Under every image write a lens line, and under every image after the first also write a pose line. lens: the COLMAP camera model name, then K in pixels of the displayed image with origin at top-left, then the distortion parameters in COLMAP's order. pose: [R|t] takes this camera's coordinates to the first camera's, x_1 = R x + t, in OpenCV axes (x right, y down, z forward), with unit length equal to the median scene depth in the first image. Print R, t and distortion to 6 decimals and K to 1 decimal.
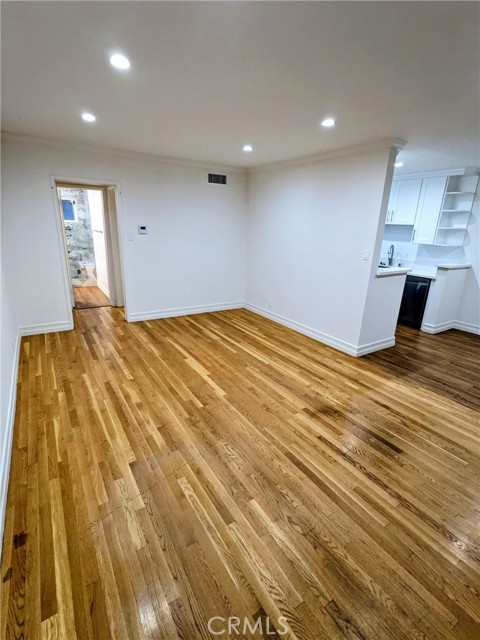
lens RADIAL K [[309.3, 0, 240.0], [0, 309.3, 320.0], [0, 0, 1]] dist [-0.001558, -0.000081]
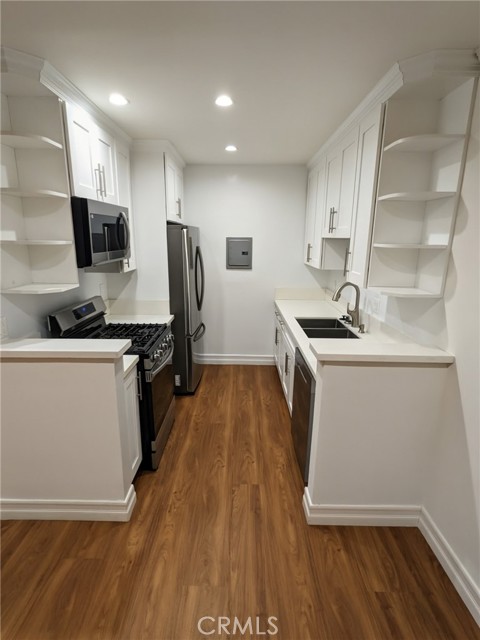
lens RADIAL K [[345.2, 0, 236.7], [0, 345.2, 326.4], [0, 0, 1]] dist [-0.003870, -0.000257]
pose [[0.835274, 0.109964, -0.538725, 1.093693], [-0.147084, 0.988776, -0.026222, -0.245396], [0.529795, 0.101140, 0.842073, 0.847150]]
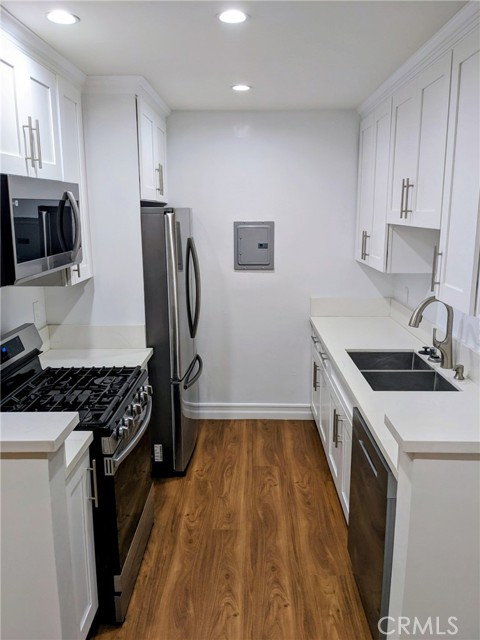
lens RADIAL K [[511.0, 0, 242.0], [0, 511.0, 308.7], [0, 0, 1]] dist [0.014665, -0.007172]
pose [[0.832457, 0.067733, -0.549934, 0.991911], [-0.135522, 0.987245, -0.083550, -0.333771], [0.537260, 0.144080, 0.831019, 0.940070]]
